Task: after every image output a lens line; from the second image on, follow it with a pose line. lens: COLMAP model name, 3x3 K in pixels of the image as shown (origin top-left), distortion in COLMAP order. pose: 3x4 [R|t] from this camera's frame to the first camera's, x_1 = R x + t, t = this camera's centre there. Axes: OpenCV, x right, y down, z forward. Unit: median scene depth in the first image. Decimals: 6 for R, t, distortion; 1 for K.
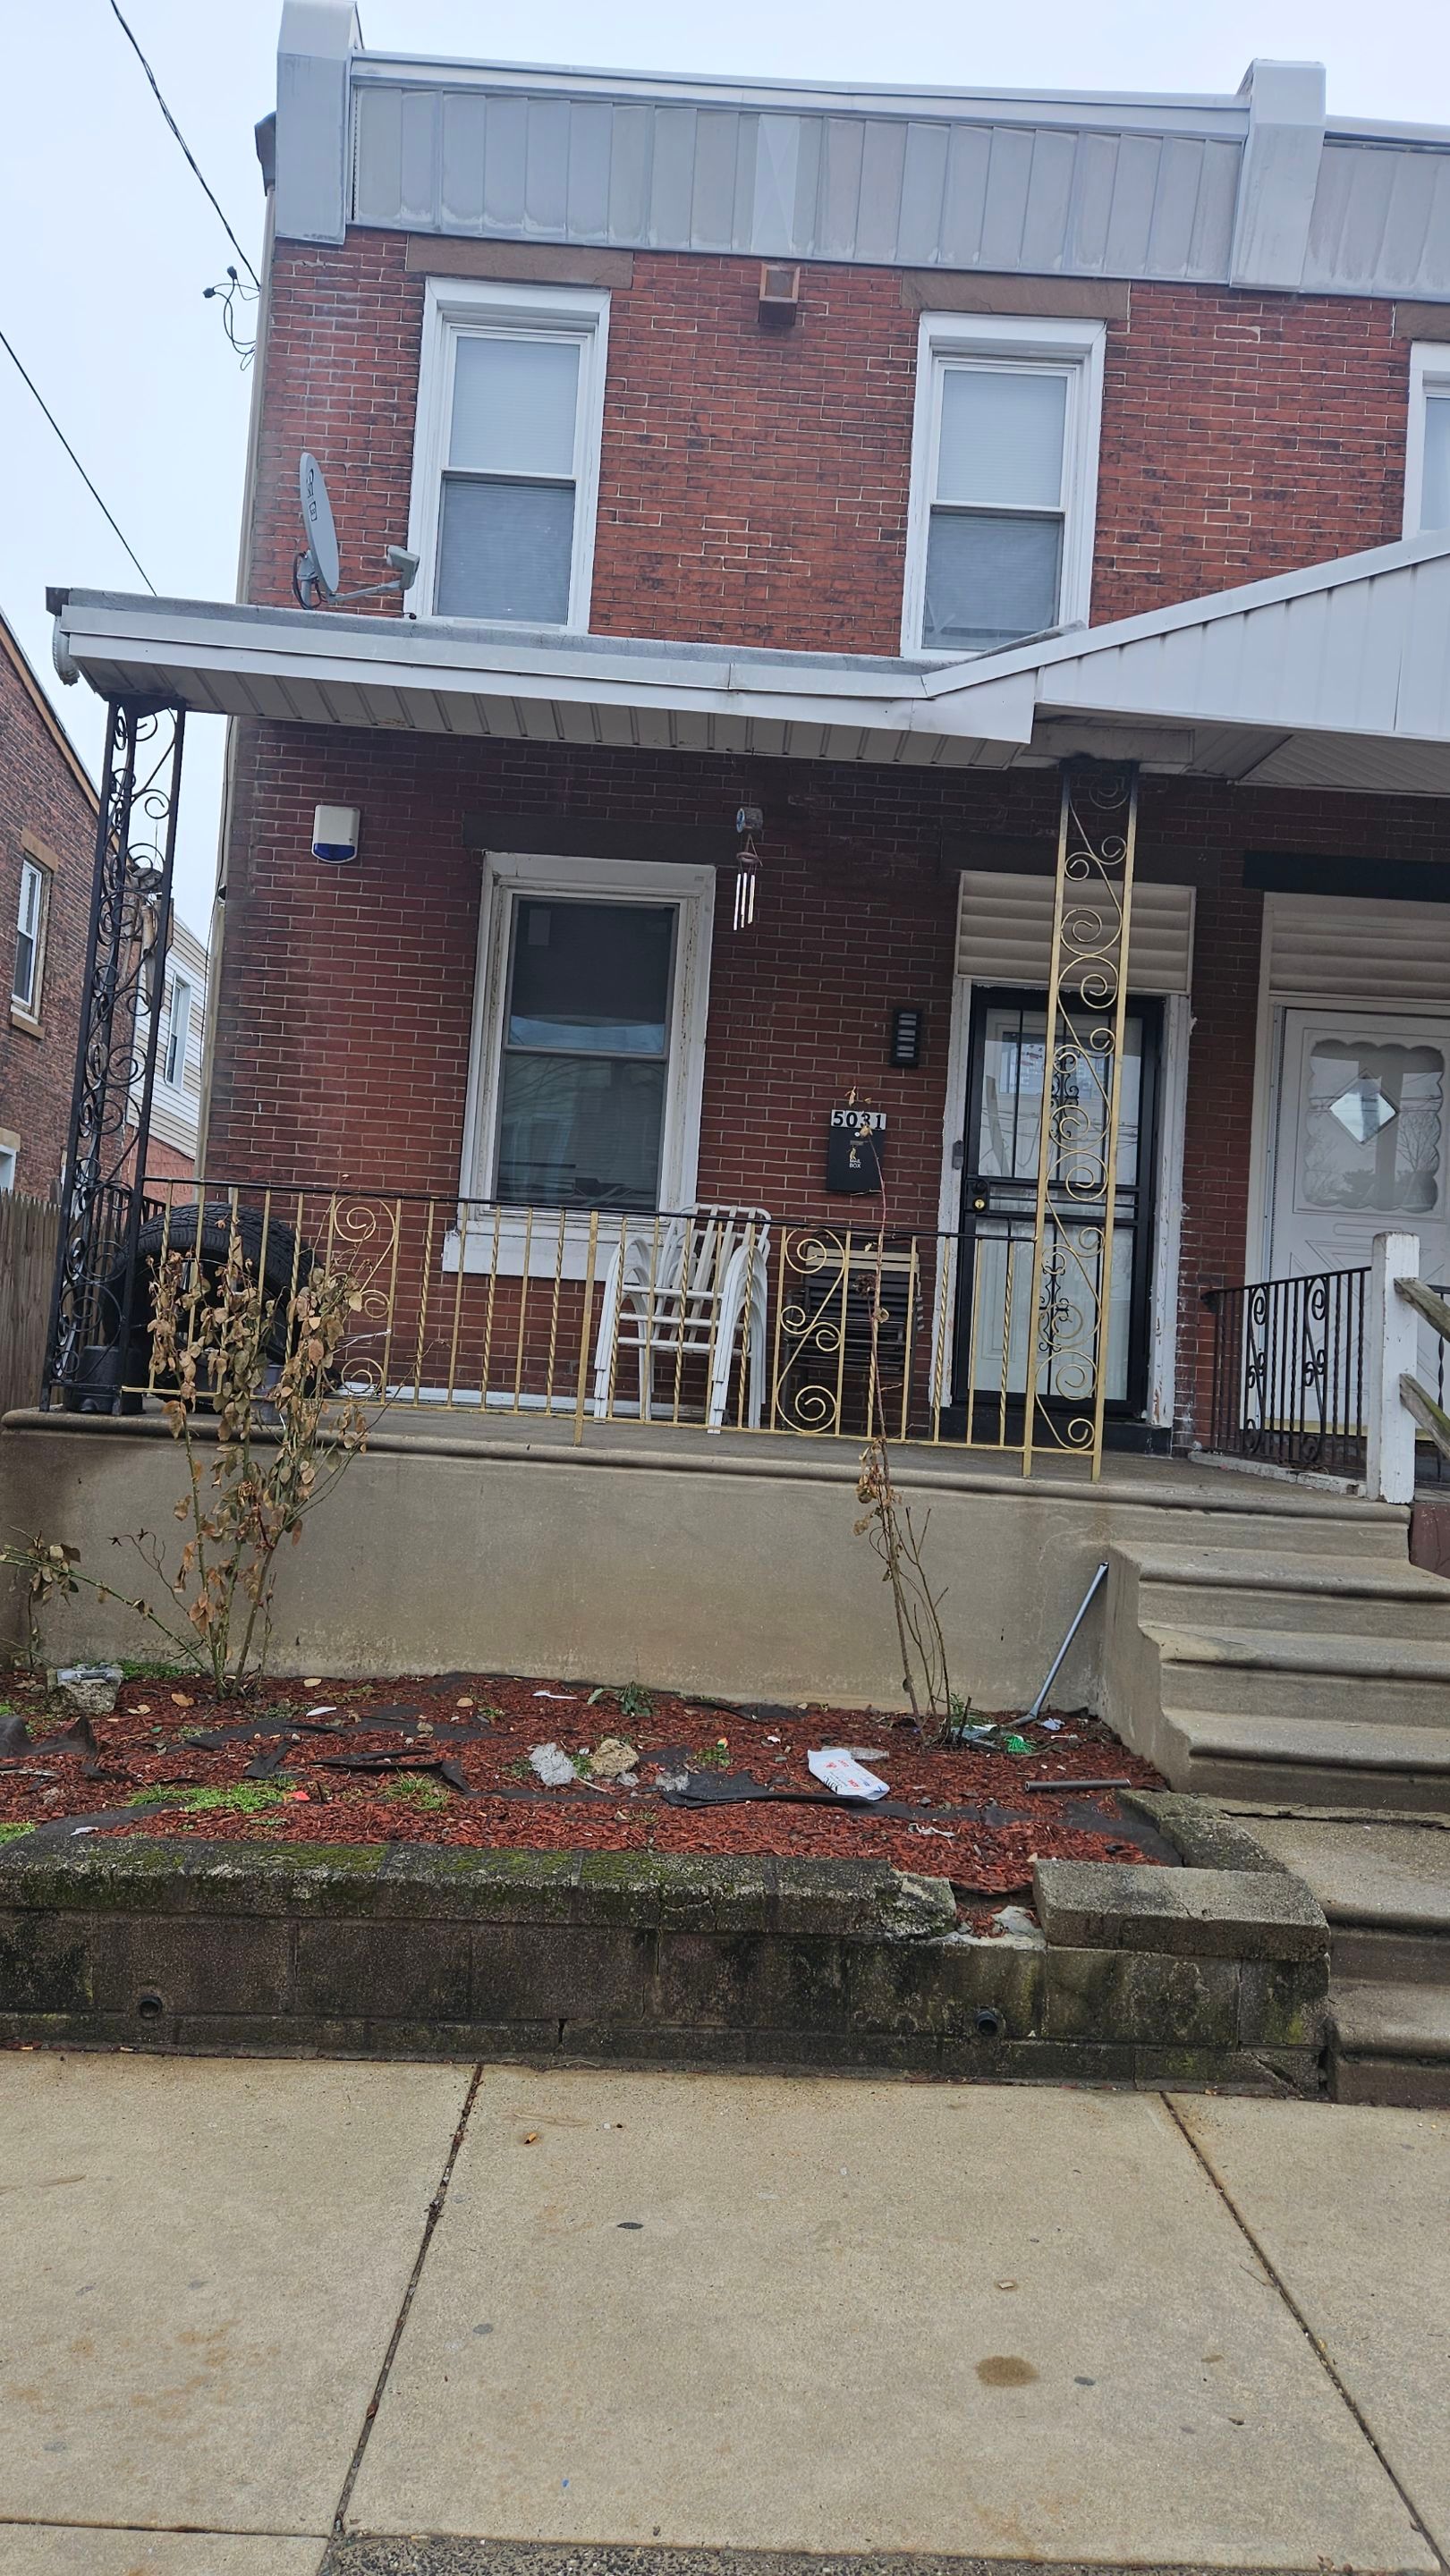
lens RADIAL K [[1708.4, 0, 690.7], [0, 1708.4, 1246.4], [0, 0, 1]] dist [0.094436, -0.084347]
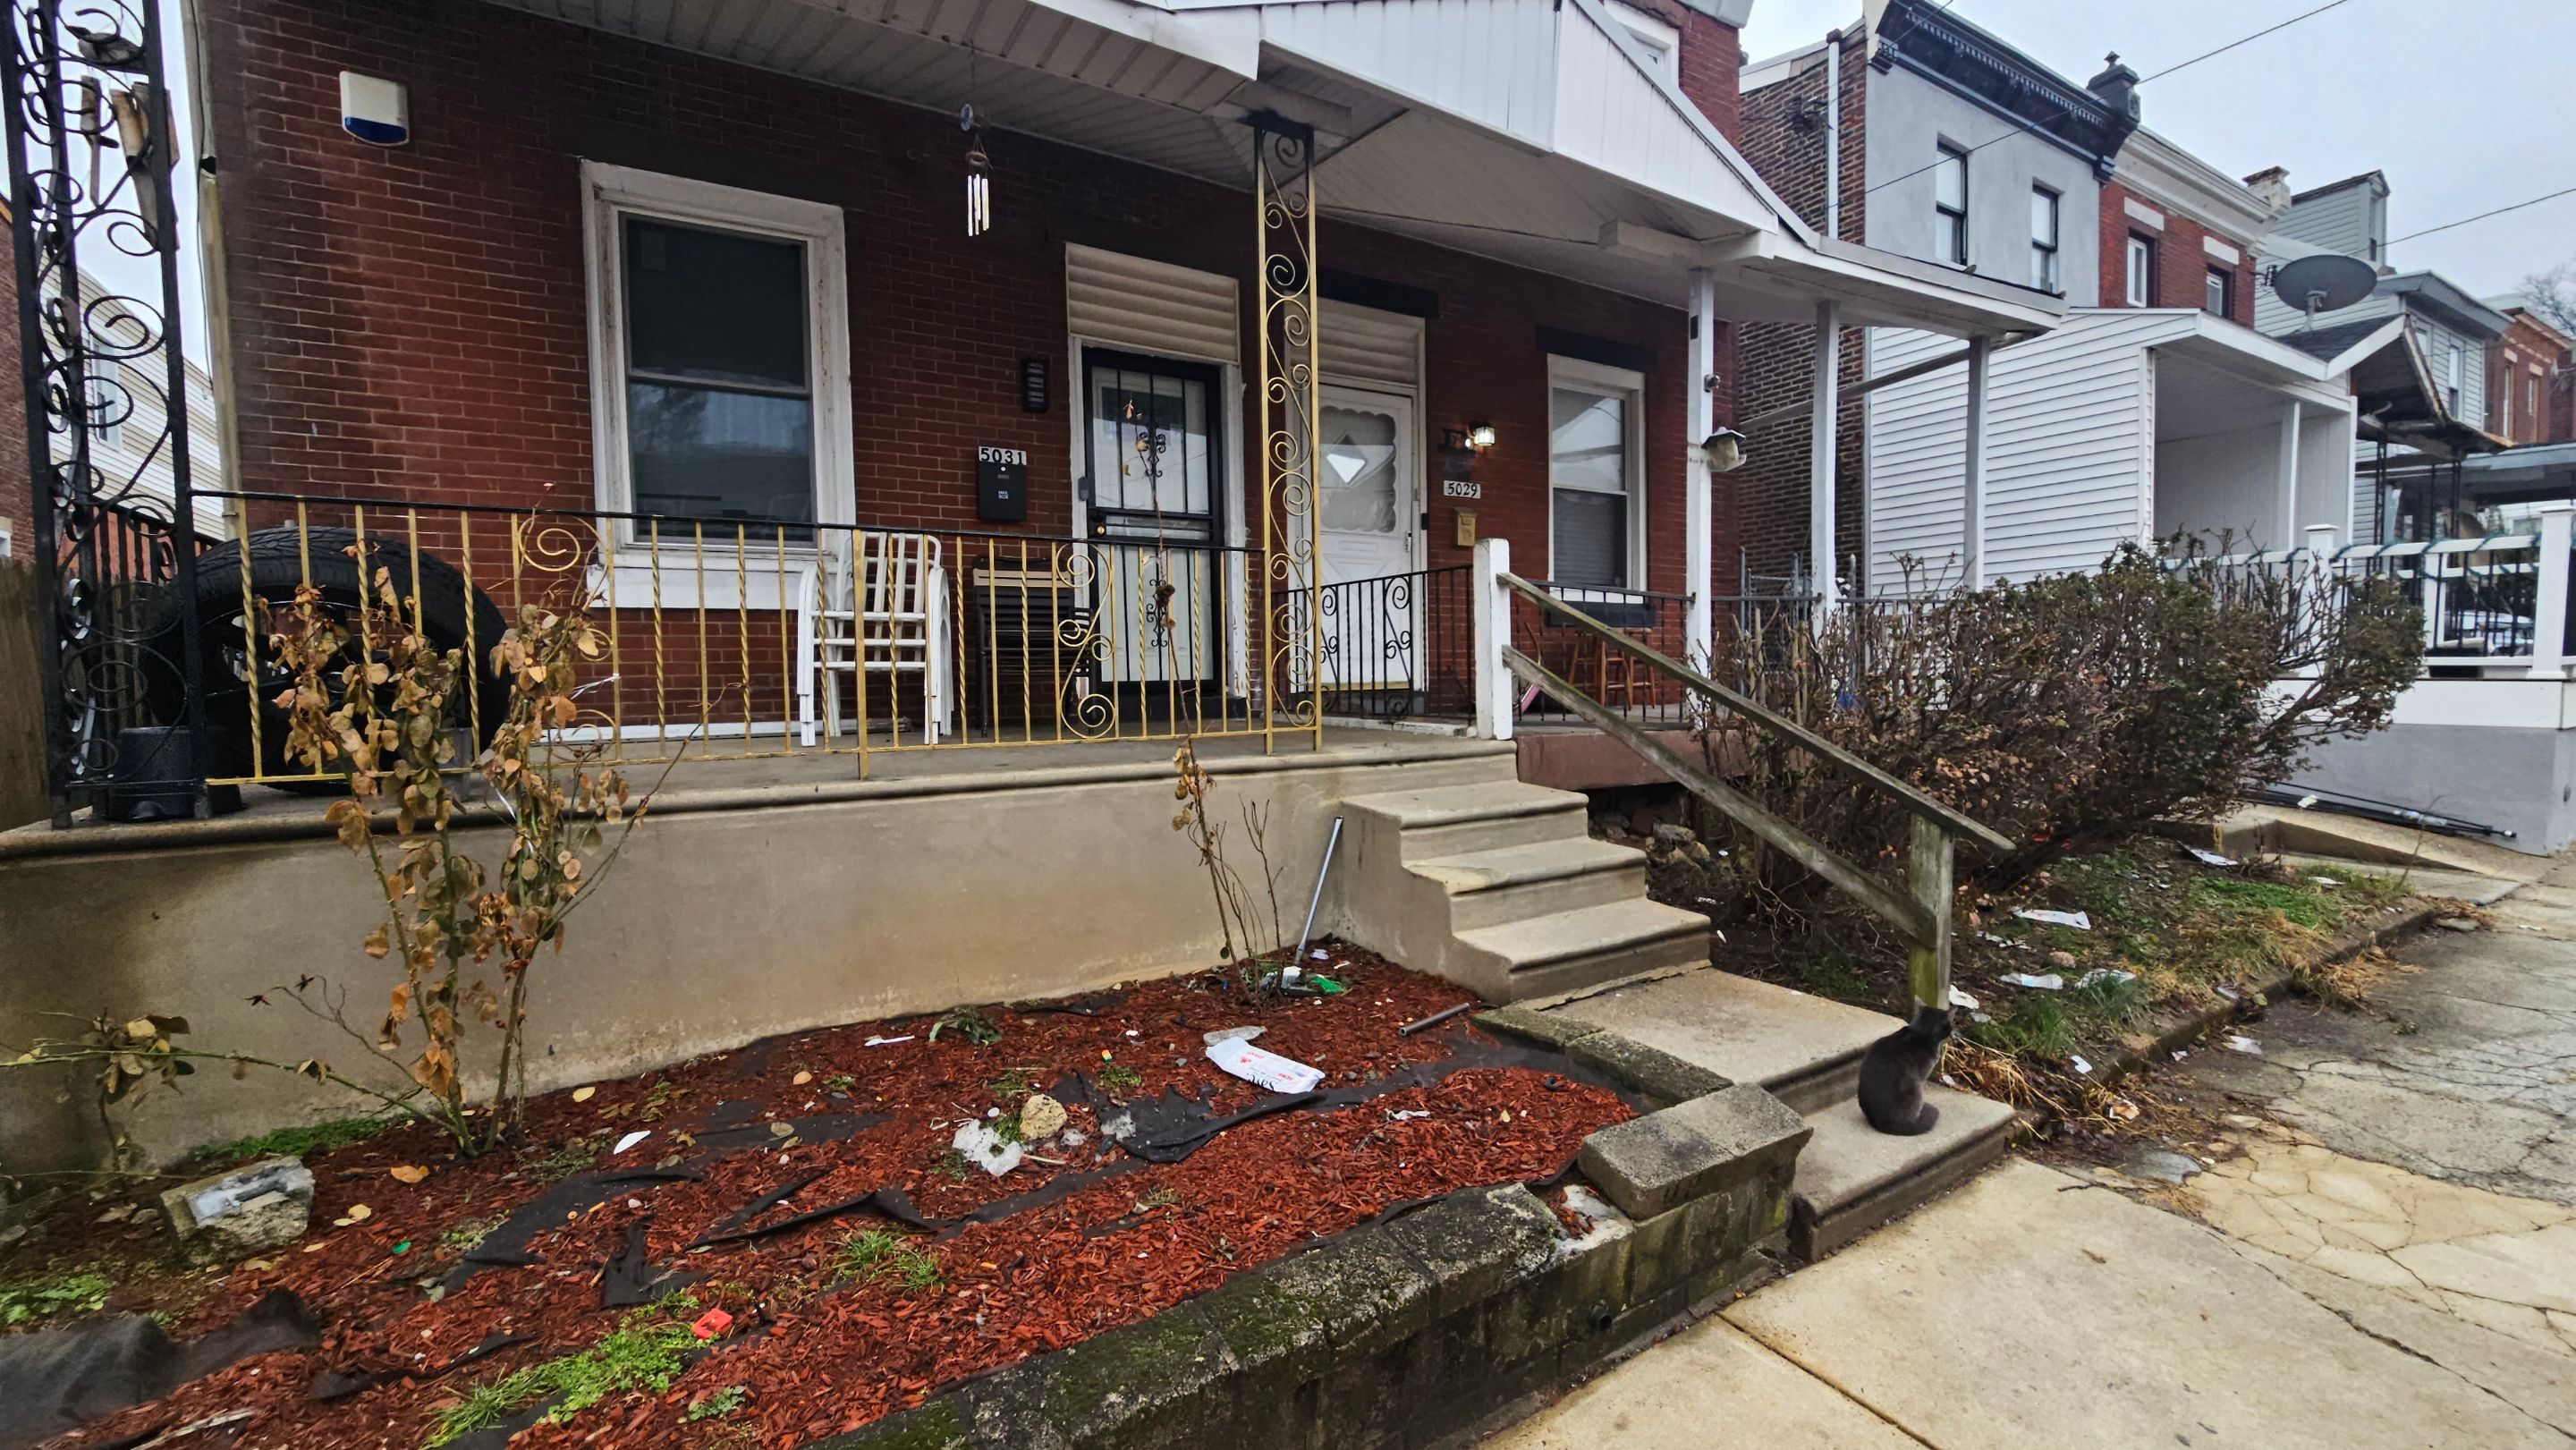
lens RADIAL K [[1058.2, 0, 1278.8], [0, 1058.2, 725.1], [0, 0, 1]] dist [-0.004836, 0.003318]
pose [[0.857064, -0.106246, 0.504135, -0.117508], [0.035659, 0.988392, 0.147680, 0.005742], [-0.513974, -0.108595, 0.850904, 0.278208]]
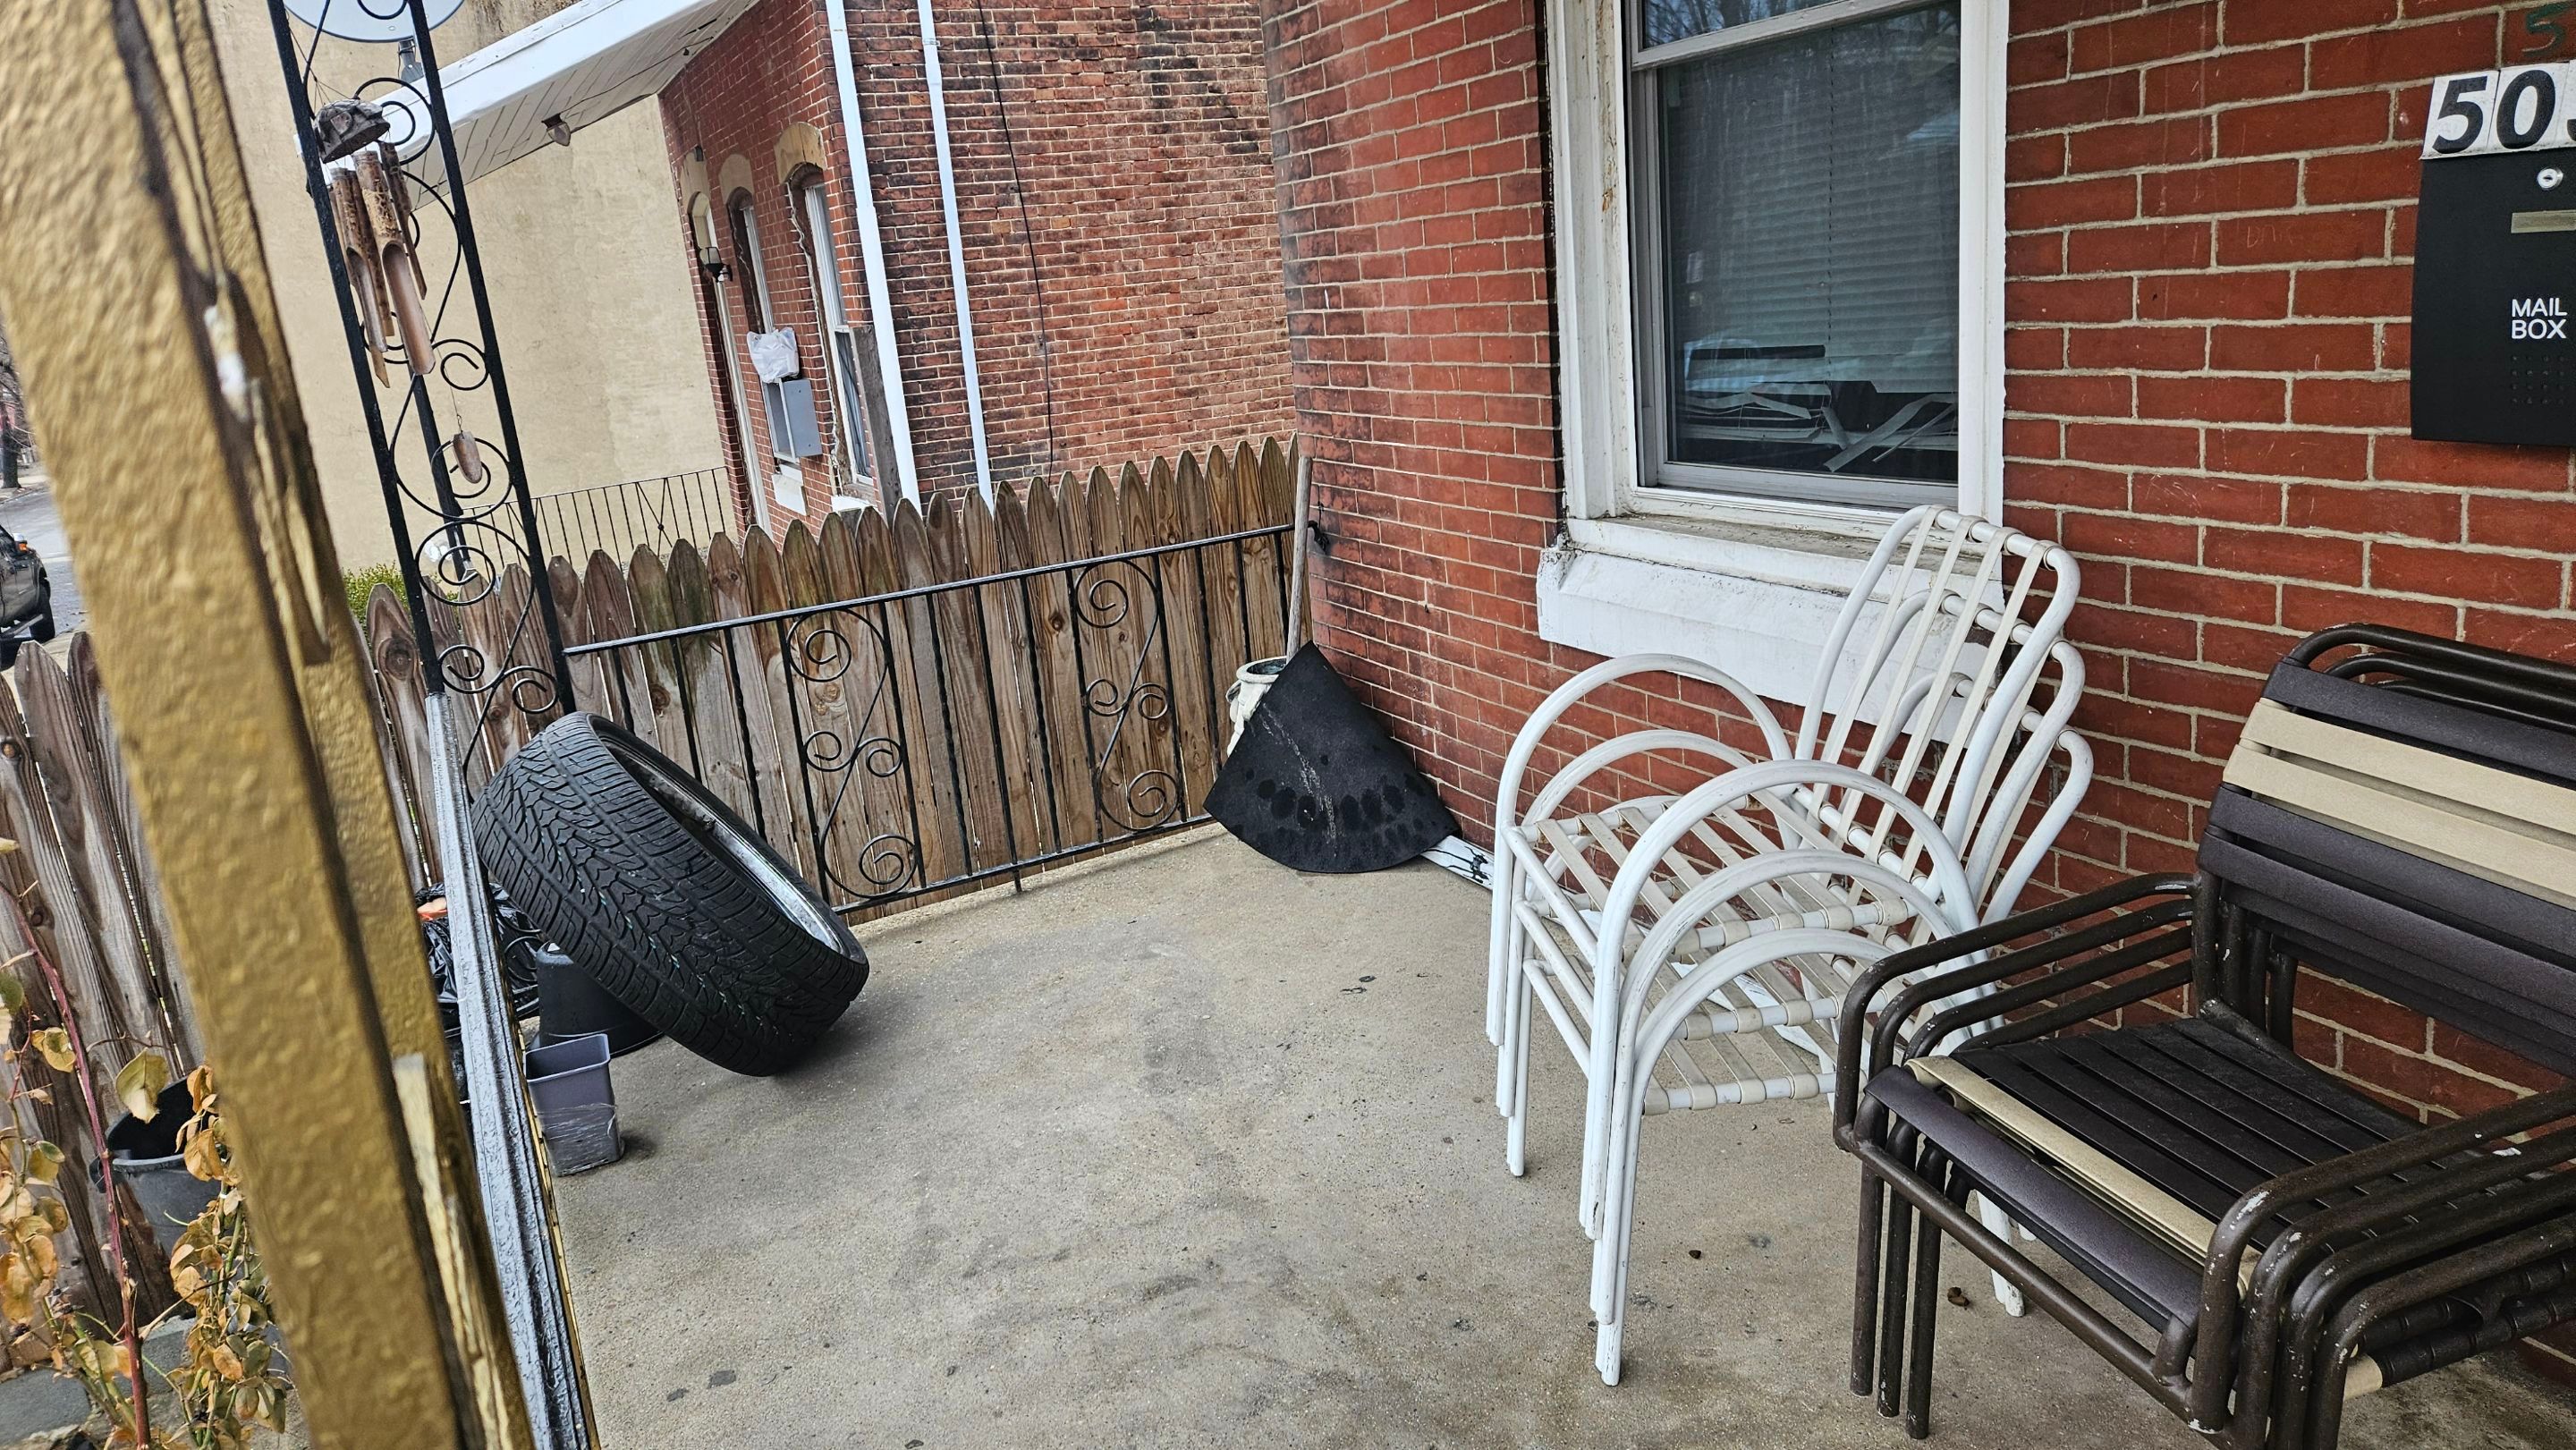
lens RADIAL K [[1704.1, 0, 1287.3], [0, 1704.1, 712.9], [0, 0, 1]] dist [0.091978, -0.077863]
pose [[0.437079, 0.120828, -0.891270, 0.225981], [0.191588, 0.955686, 0.223515, -0.079249], [0.878781, -0.268451, 0.394561, 0.746460]]
